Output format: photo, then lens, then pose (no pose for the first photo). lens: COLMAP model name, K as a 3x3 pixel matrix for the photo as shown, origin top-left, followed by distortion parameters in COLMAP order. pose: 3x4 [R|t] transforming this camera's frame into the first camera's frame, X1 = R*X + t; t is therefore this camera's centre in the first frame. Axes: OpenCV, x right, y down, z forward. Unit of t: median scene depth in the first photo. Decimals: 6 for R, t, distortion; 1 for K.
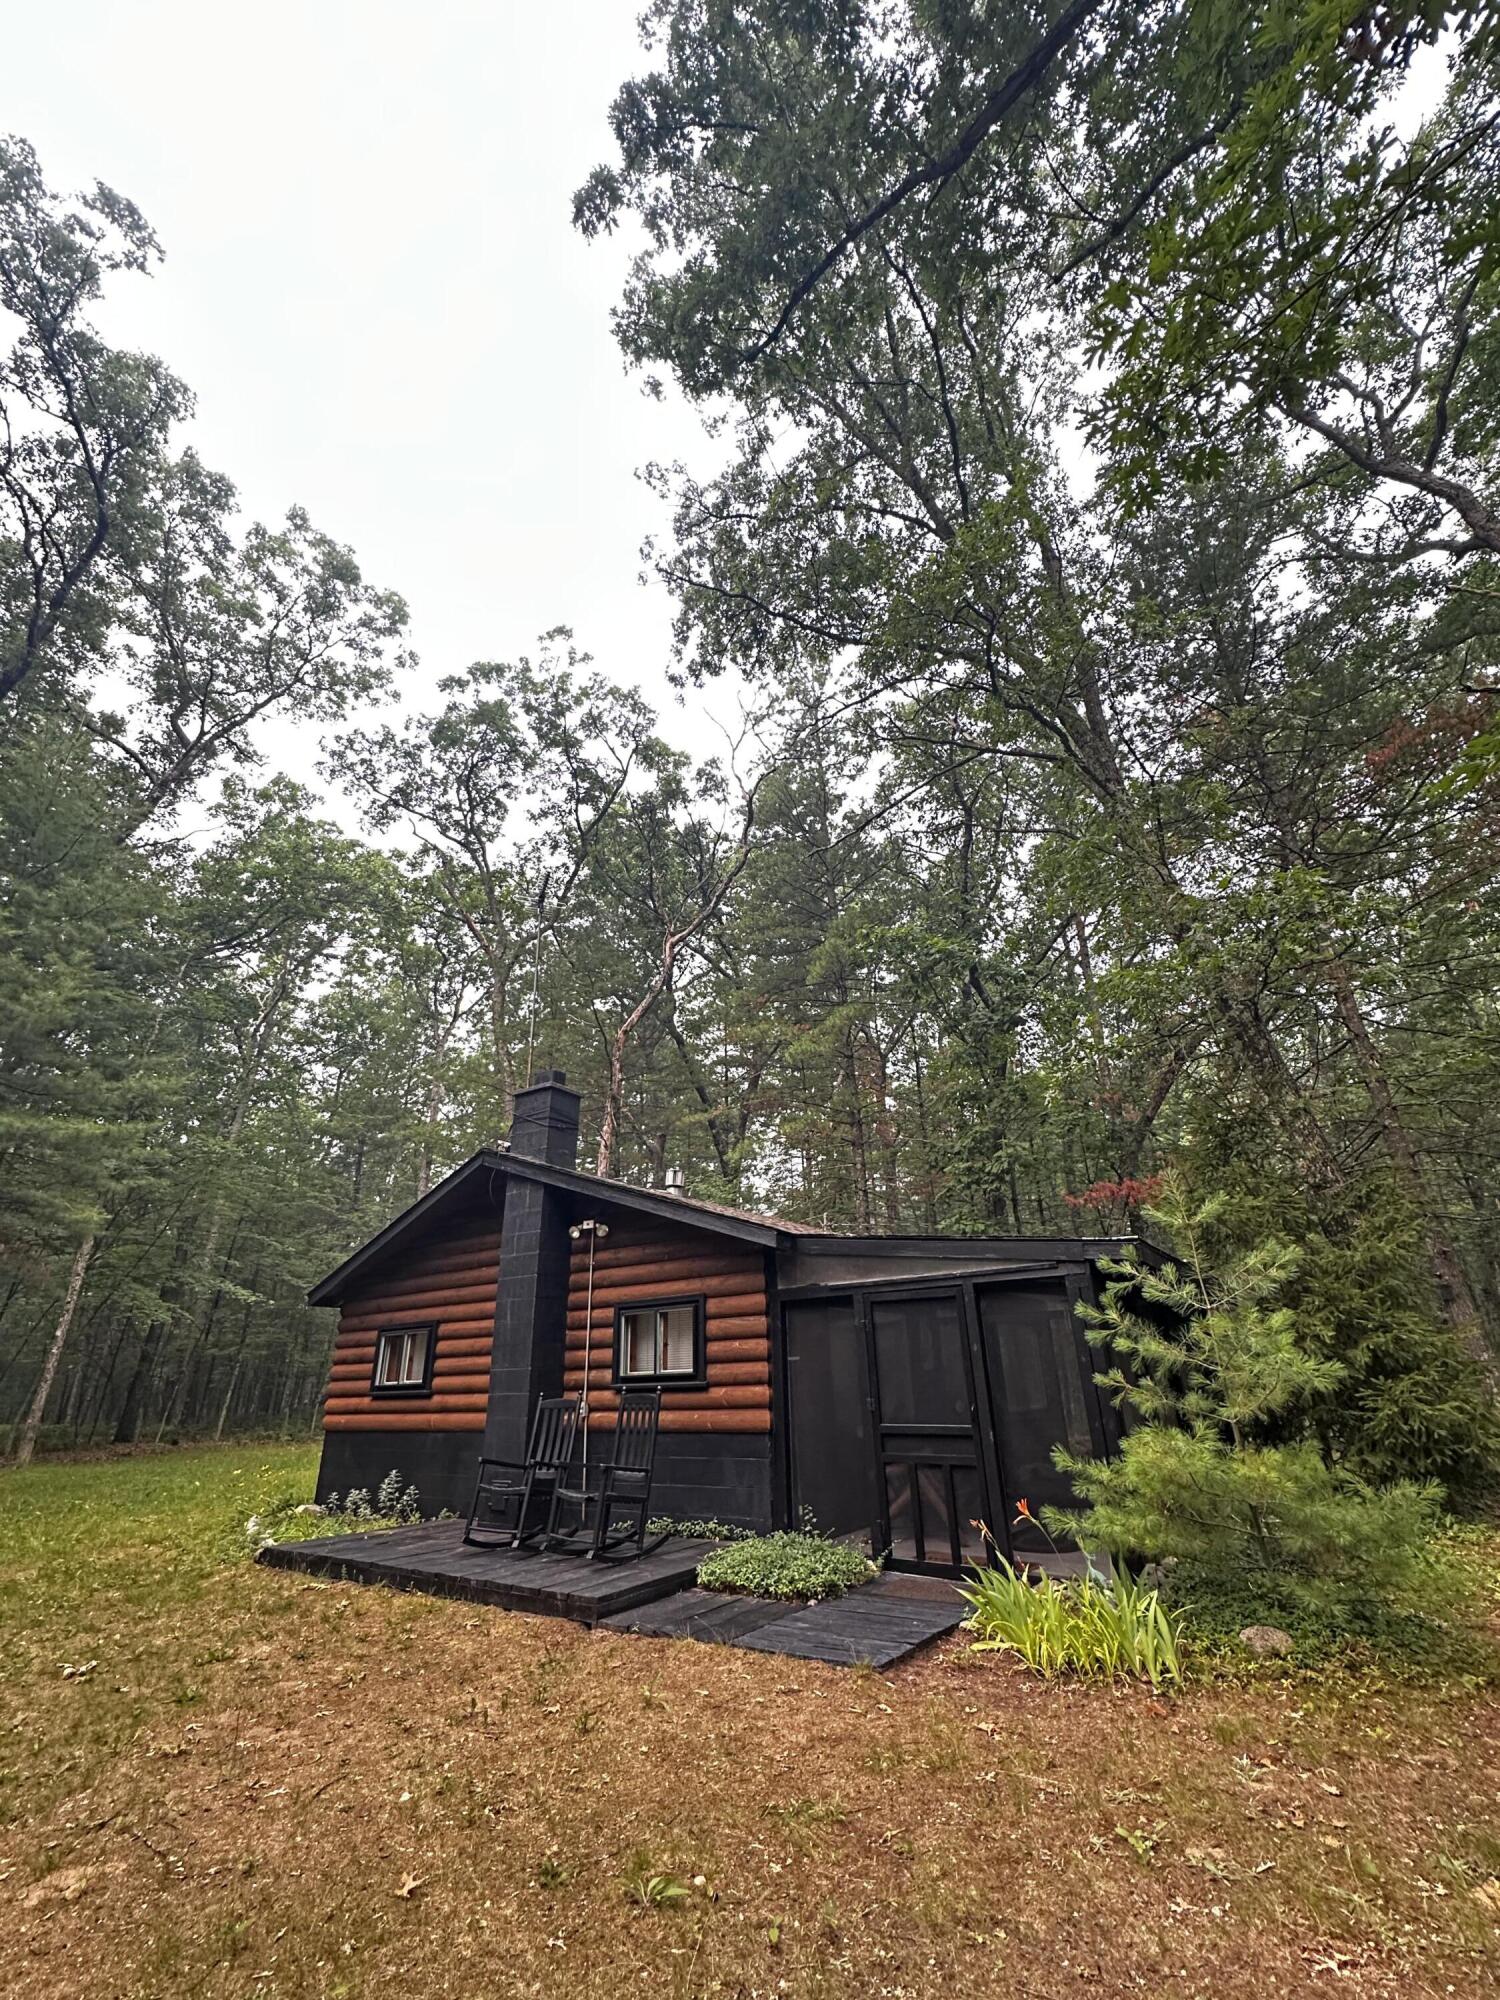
lens RADIAL K [[846.5, 0, 750.8], [0, 846.5, 1000.9], [0, 0, 1]] dist [-0.001149, 0.000639]
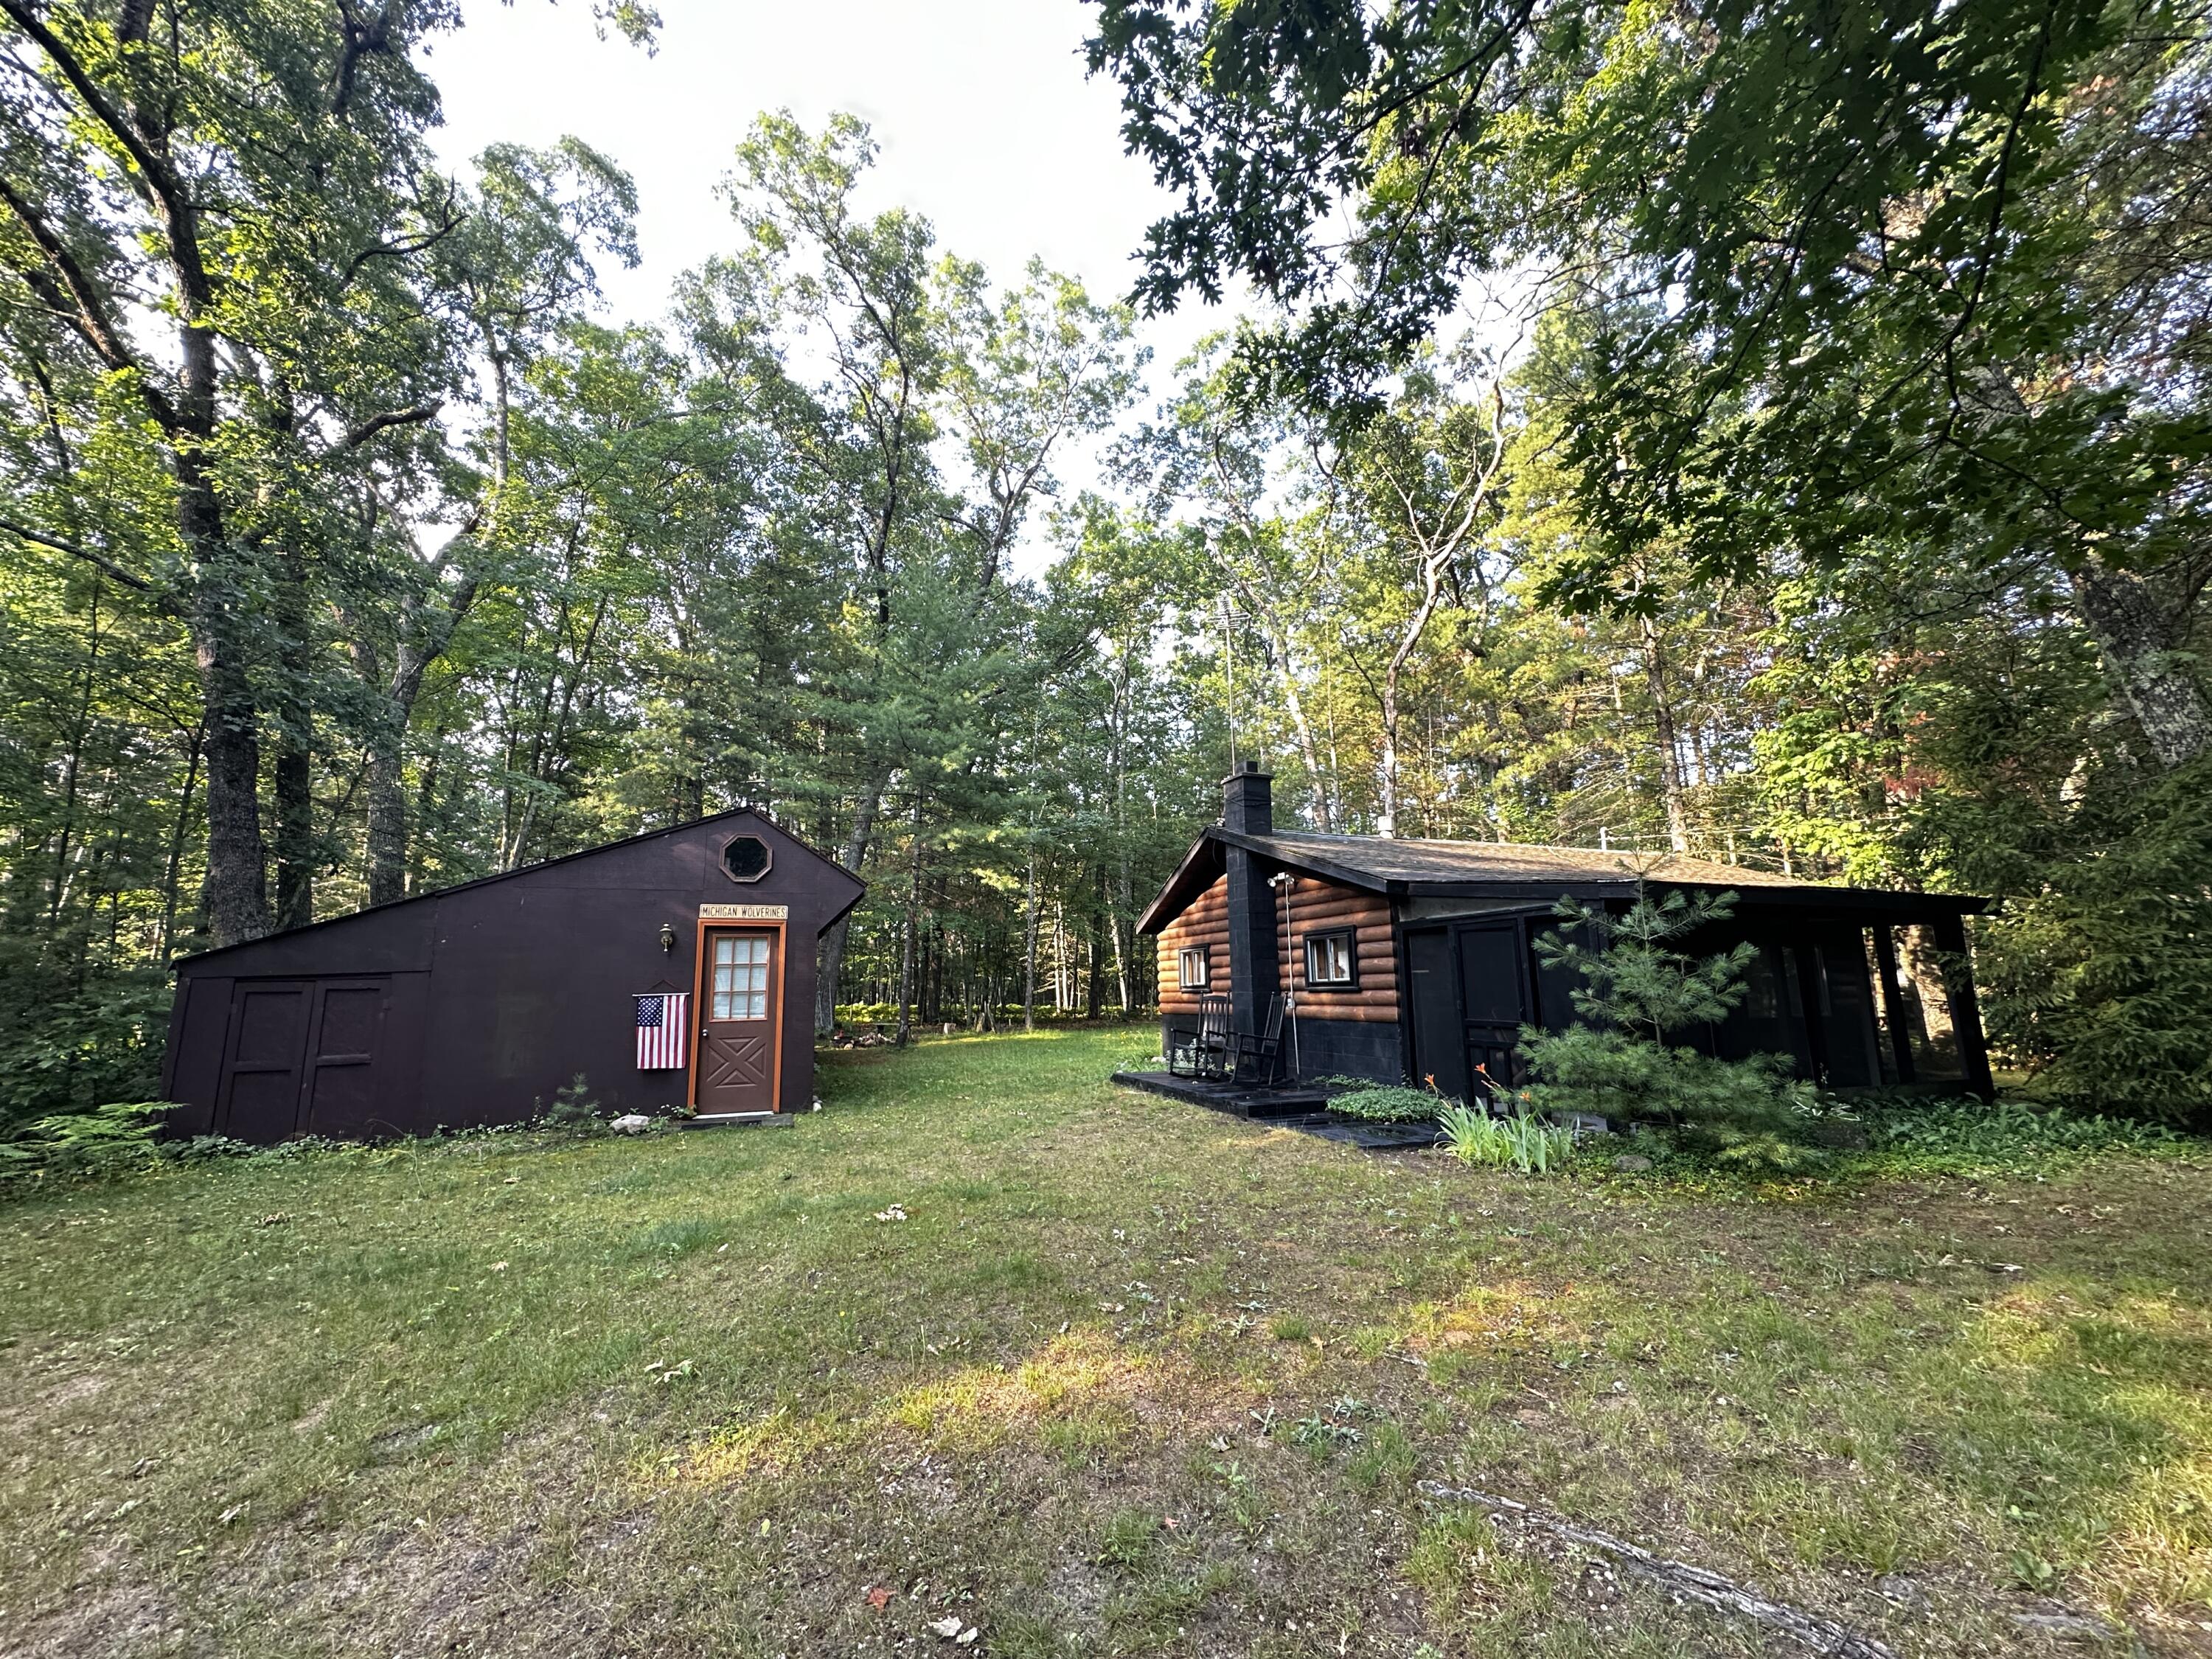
lens RADIAL K [[879.8, 0, 1103.3], [0, 879.8, 831.9], [0, 0, 1]] dist [-0.004158, 0.000867]
pose [[0.819028, -0.084541, -0.567491, 0.318638], [0.225171, 0.957095, 0.182395, -0.101482], [0.527723, -0.277169, 0.802923, -0.207008]]
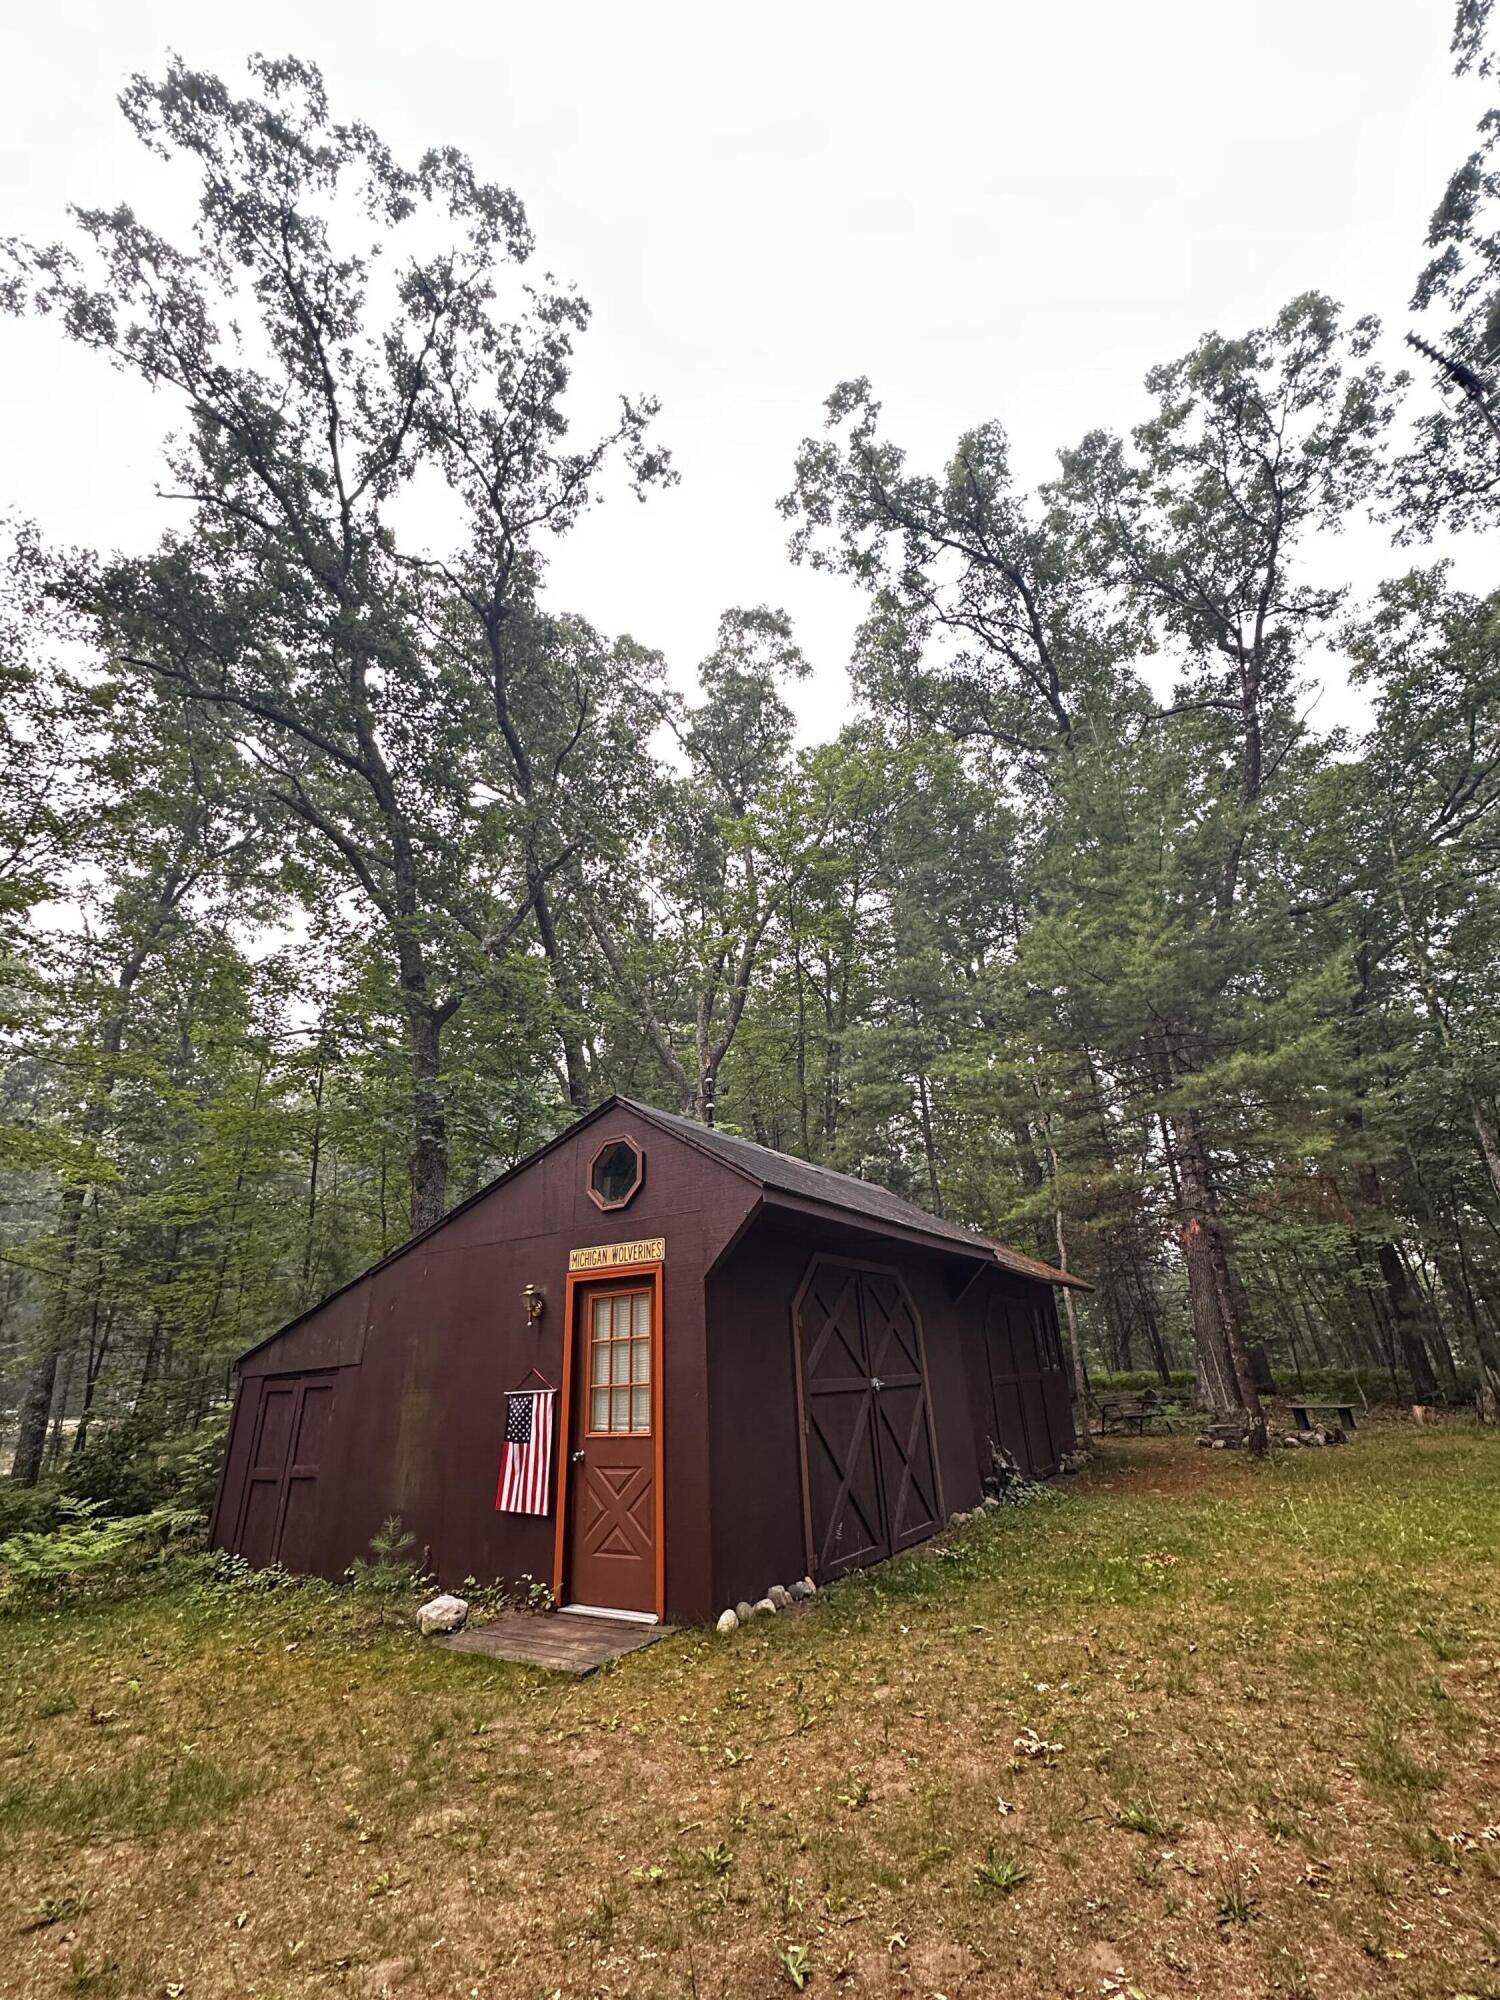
lens RADIAL K [[846.5, 0, 745.1], [0, 846.5, 1000.5], [0, 0, 1]] dist [-0.001149, 0.000639]
pose [[0.033148, -0.376892, -0.925664, 0.064111], [0.439332, 0.837389, -0.325218, 0.171329], [0.897713, -0.395893, 0.193338, 0.409623]]
